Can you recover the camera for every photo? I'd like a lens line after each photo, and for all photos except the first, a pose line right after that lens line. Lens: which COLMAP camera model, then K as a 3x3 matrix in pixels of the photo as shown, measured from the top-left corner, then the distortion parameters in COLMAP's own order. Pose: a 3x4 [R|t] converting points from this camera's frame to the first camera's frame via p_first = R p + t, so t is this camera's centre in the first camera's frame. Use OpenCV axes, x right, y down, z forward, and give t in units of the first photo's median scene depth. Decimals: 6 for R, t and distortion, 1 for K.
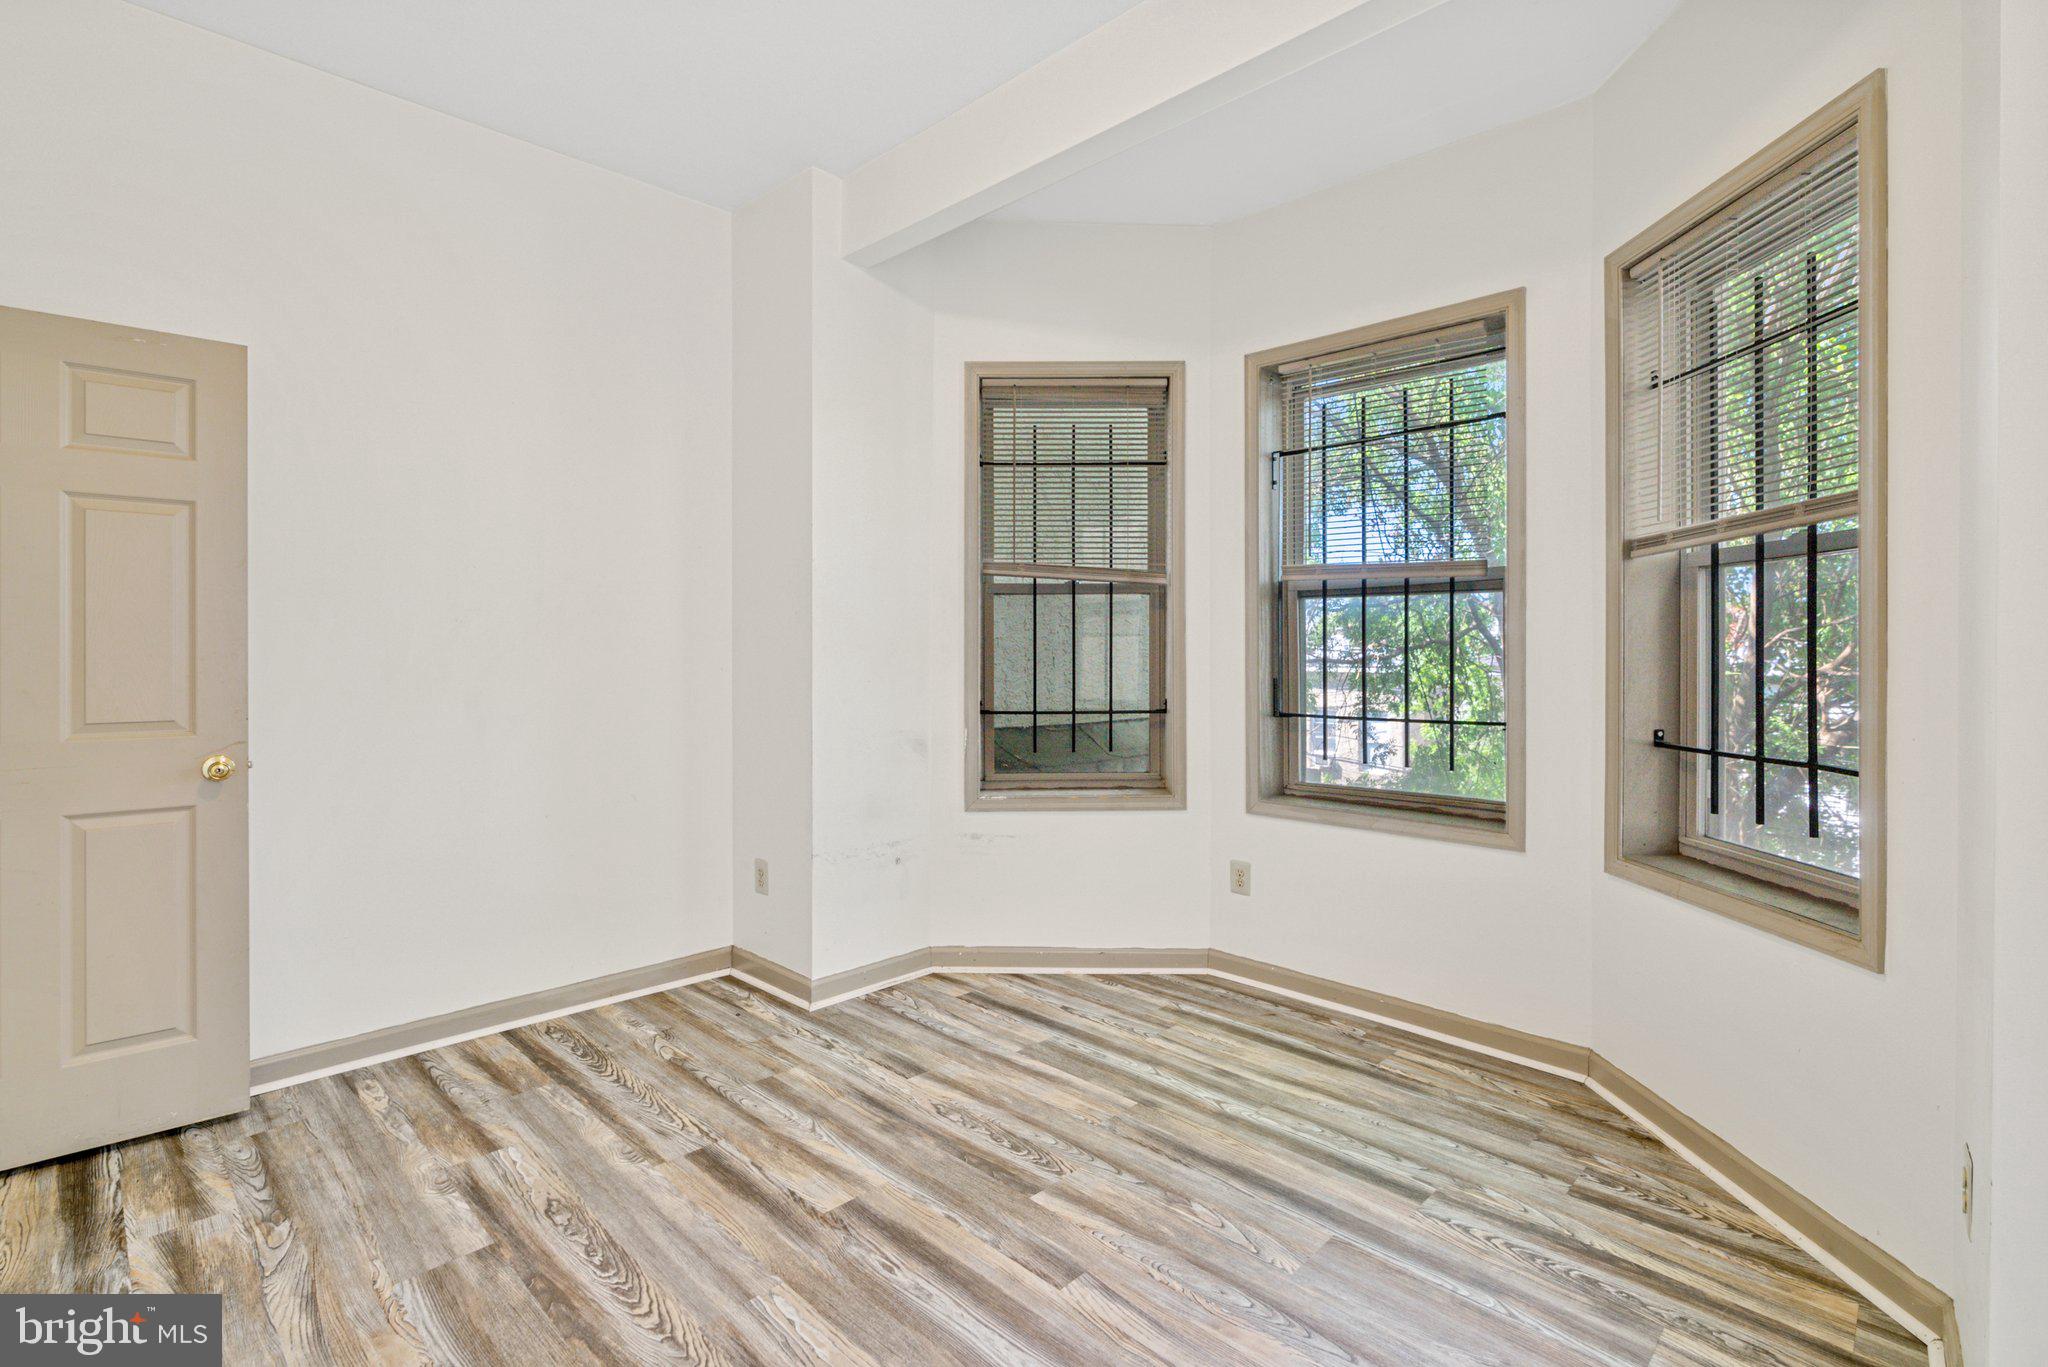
lens RADIAL K [[949.2, 0, 1026.8], [0, 949.2, 663.8], [0, 0, 1]] dist [-0.007668, 0.001175]
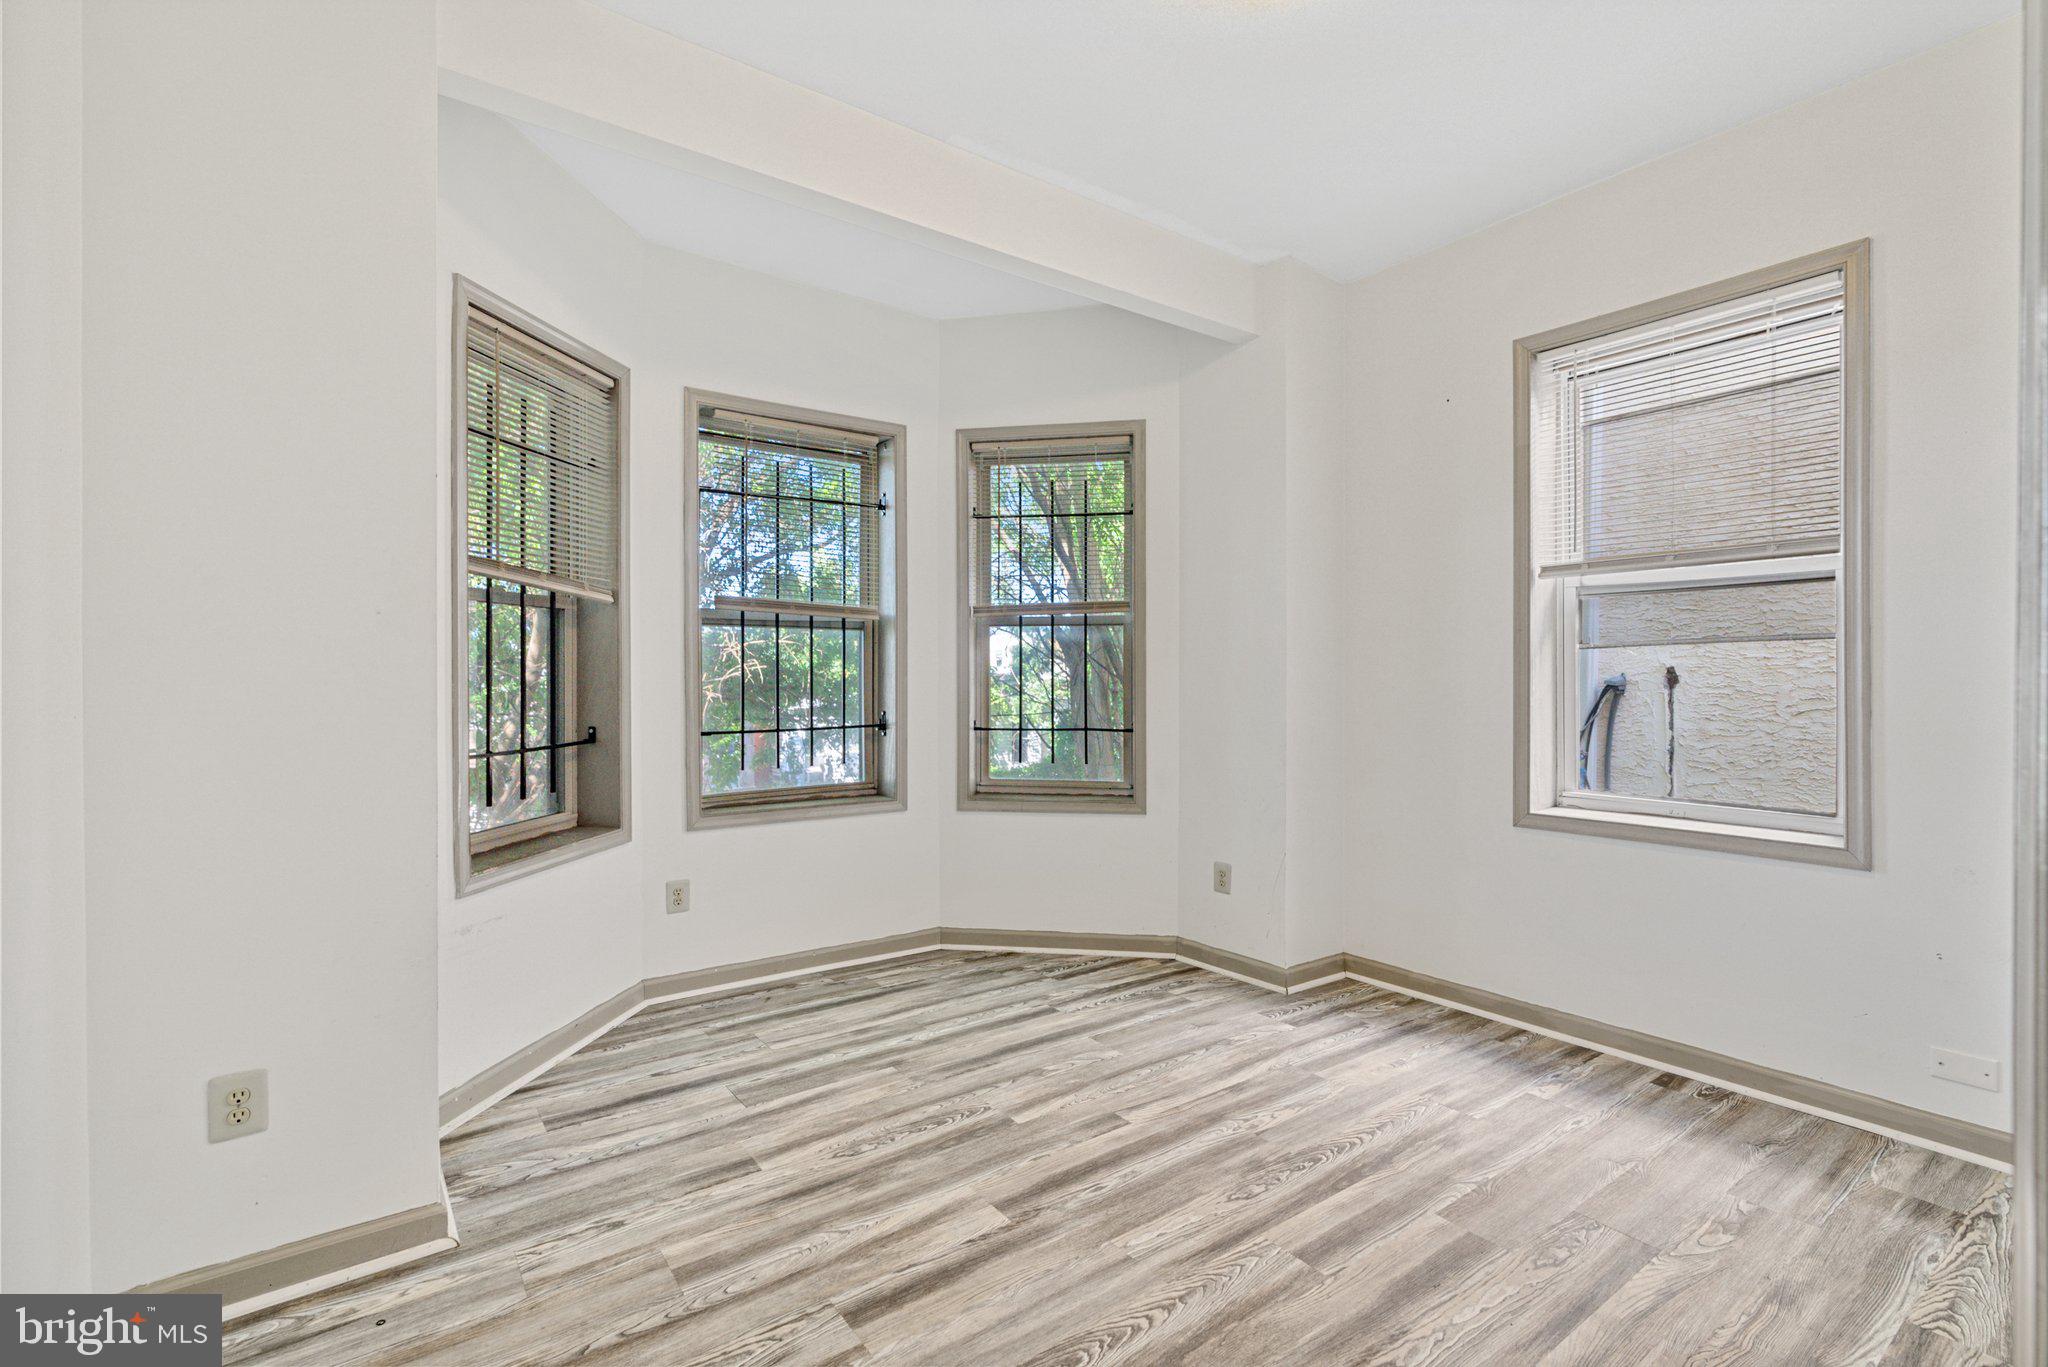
lens RADIAL K [[904.9, 0, 1038.1], [0, 904.9, 679.1], [0, 0, 1]] dist [-0.013582, 0.000494]
pose [[0.165471, -0.009044, 0.986173, -0.903562], [0.013262, 0.999888, 0.006944, -0.013024], [-0.986125, 0.011930, 0.165573, 0.618573]]
